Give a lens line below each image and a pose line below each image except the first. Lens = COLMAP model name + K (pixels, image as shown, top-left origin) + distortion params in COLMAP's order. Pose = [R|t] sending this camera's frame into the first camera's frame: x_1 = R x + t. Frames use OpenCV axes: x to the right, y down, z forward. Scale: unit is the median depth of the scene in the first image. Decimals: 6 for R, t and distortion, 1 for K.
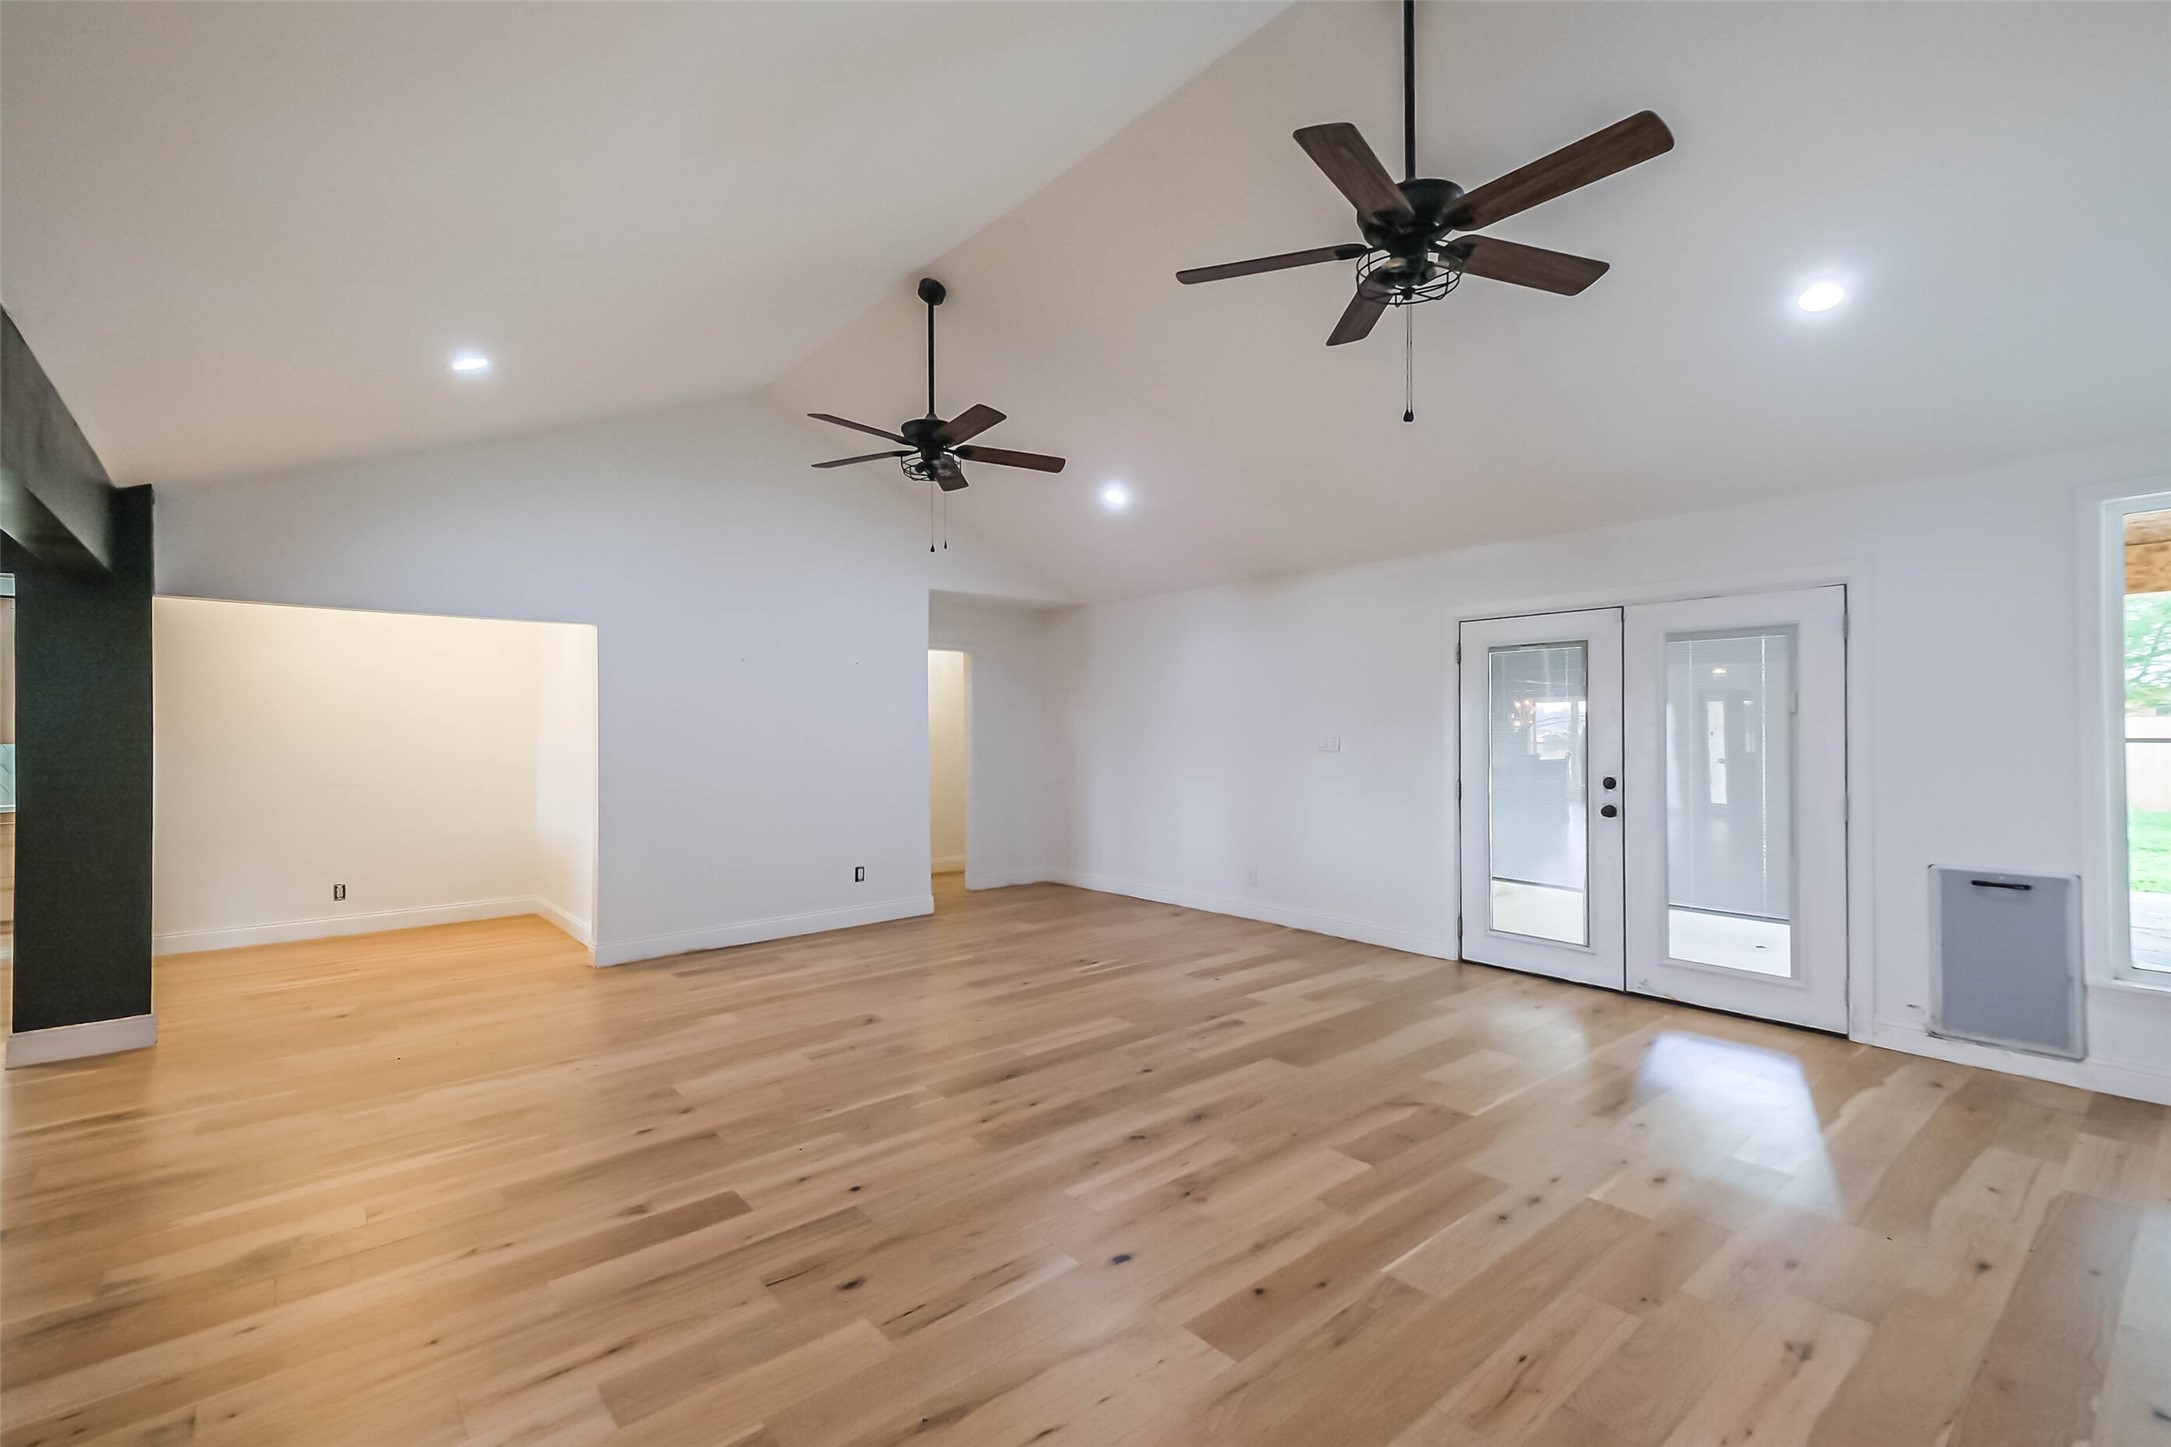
lens RADIAL K [[965.0, 0, 1095.8], [0, 965.0, 722.3], [0, 0, 1]] dist [0.010323, -0.000476]
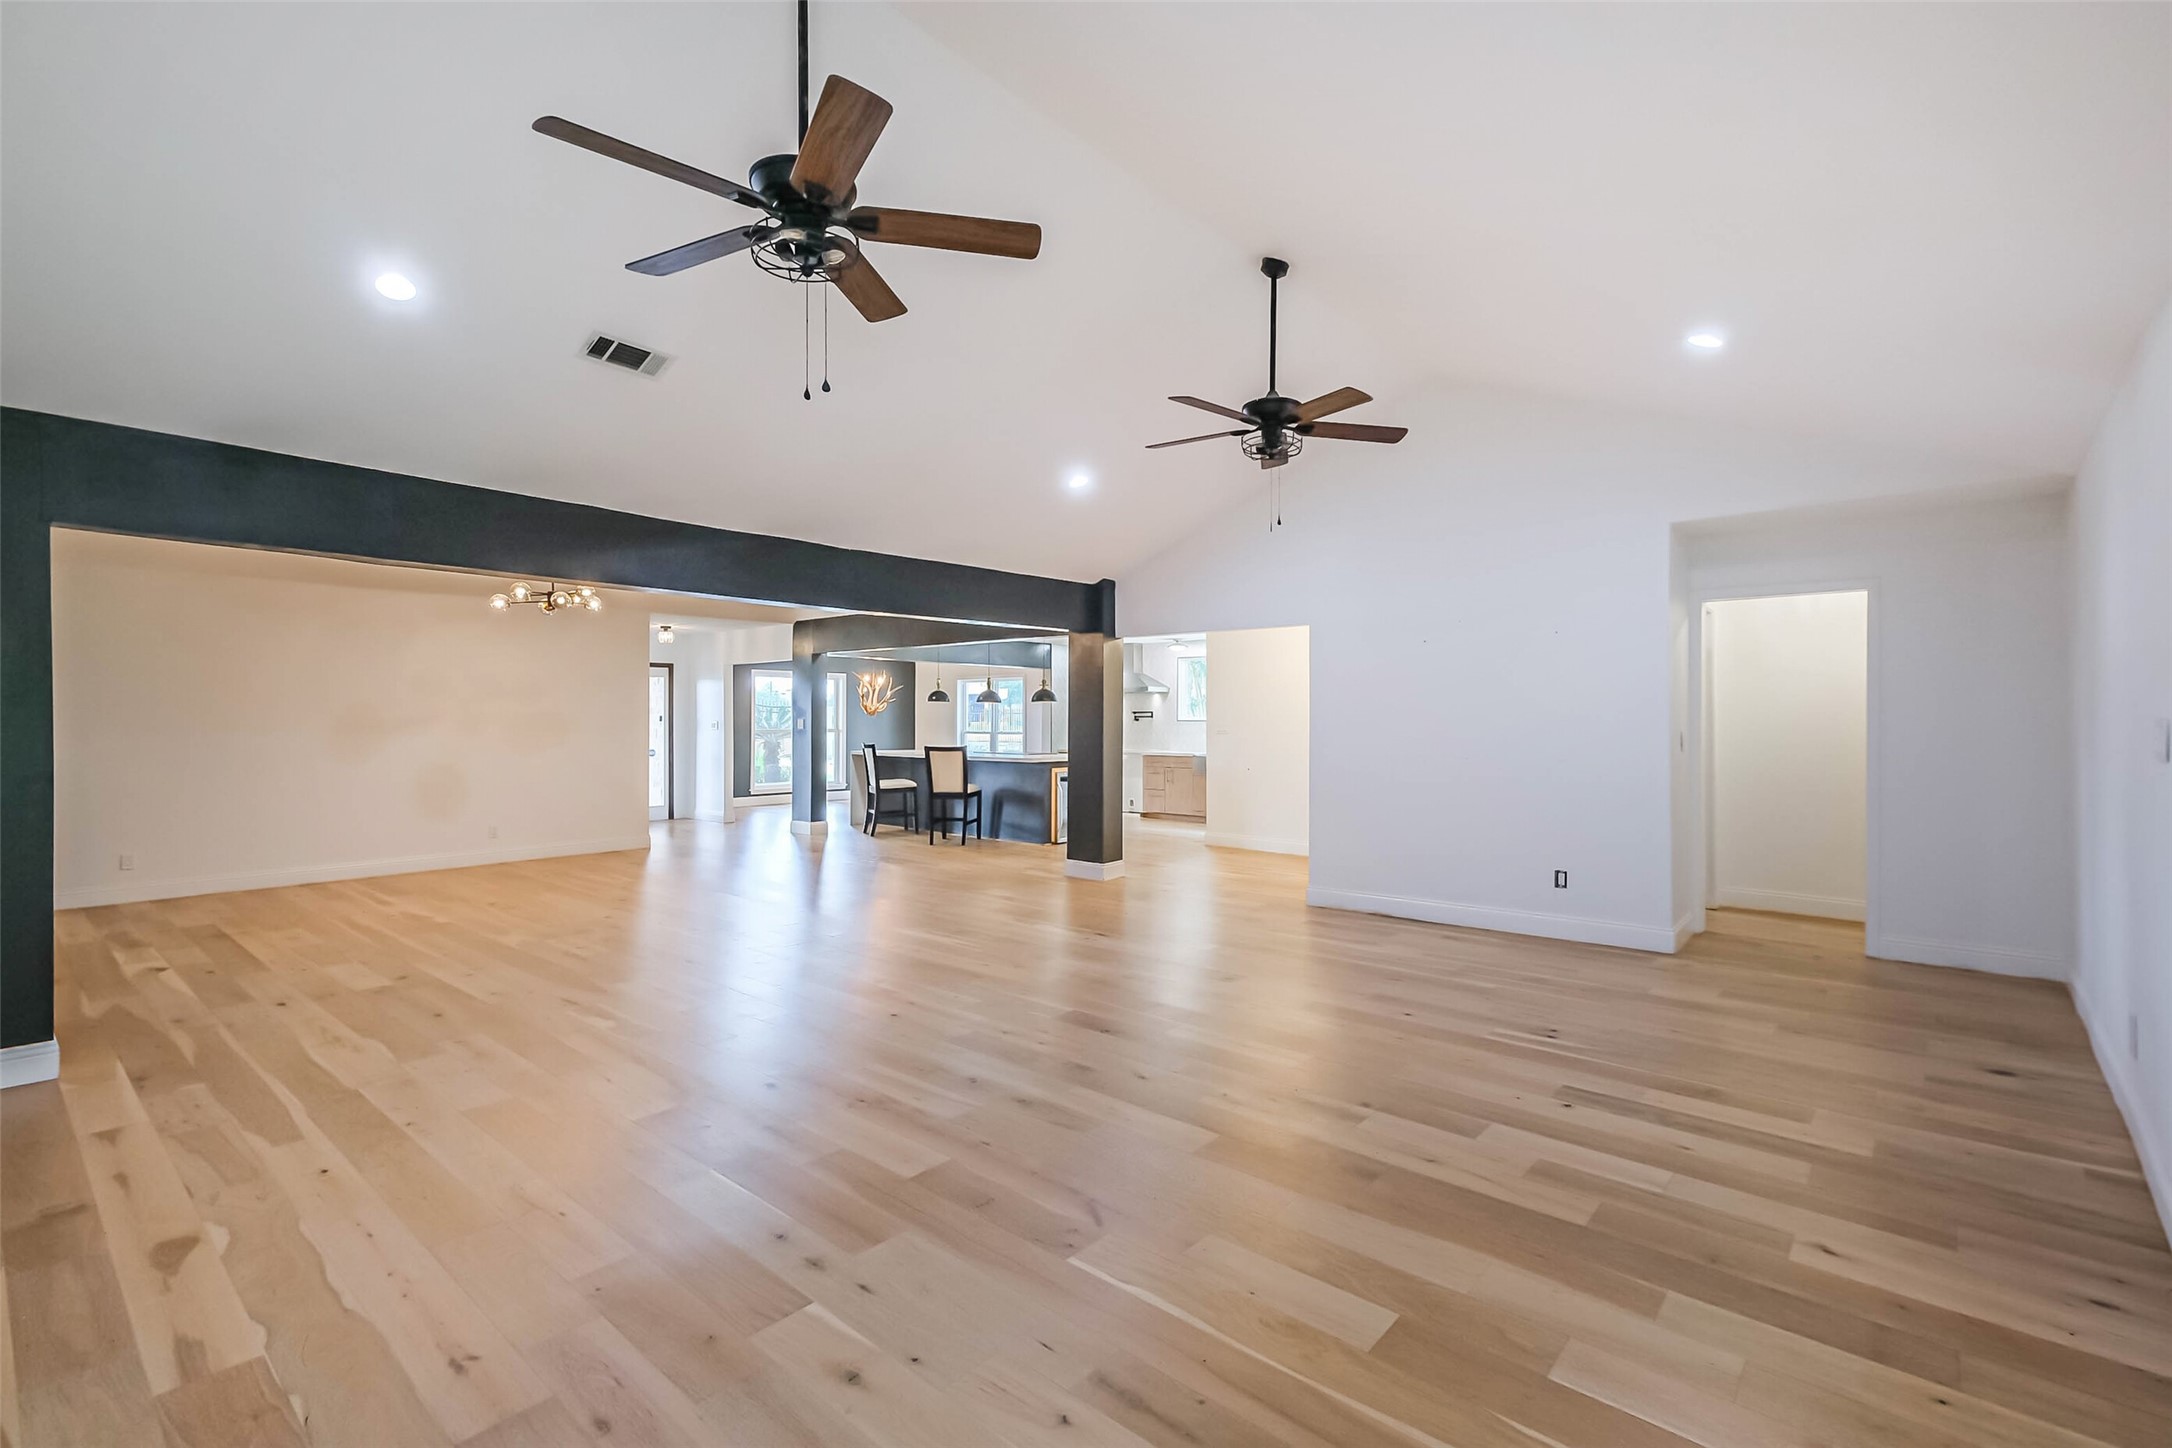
lens RADIAL K [[989.9, 0, 1083.2], [0, 989.9, 703.3], [0, 0, 1]] dist [0.009243, -0.000110]
pose [[0.148338, -0.001026, -0.988936, 0.813526], [0.001514, 0.999999, -0.000810, 0.004108], [0.988936, -0.001377, 0.148339, 0.668247]]
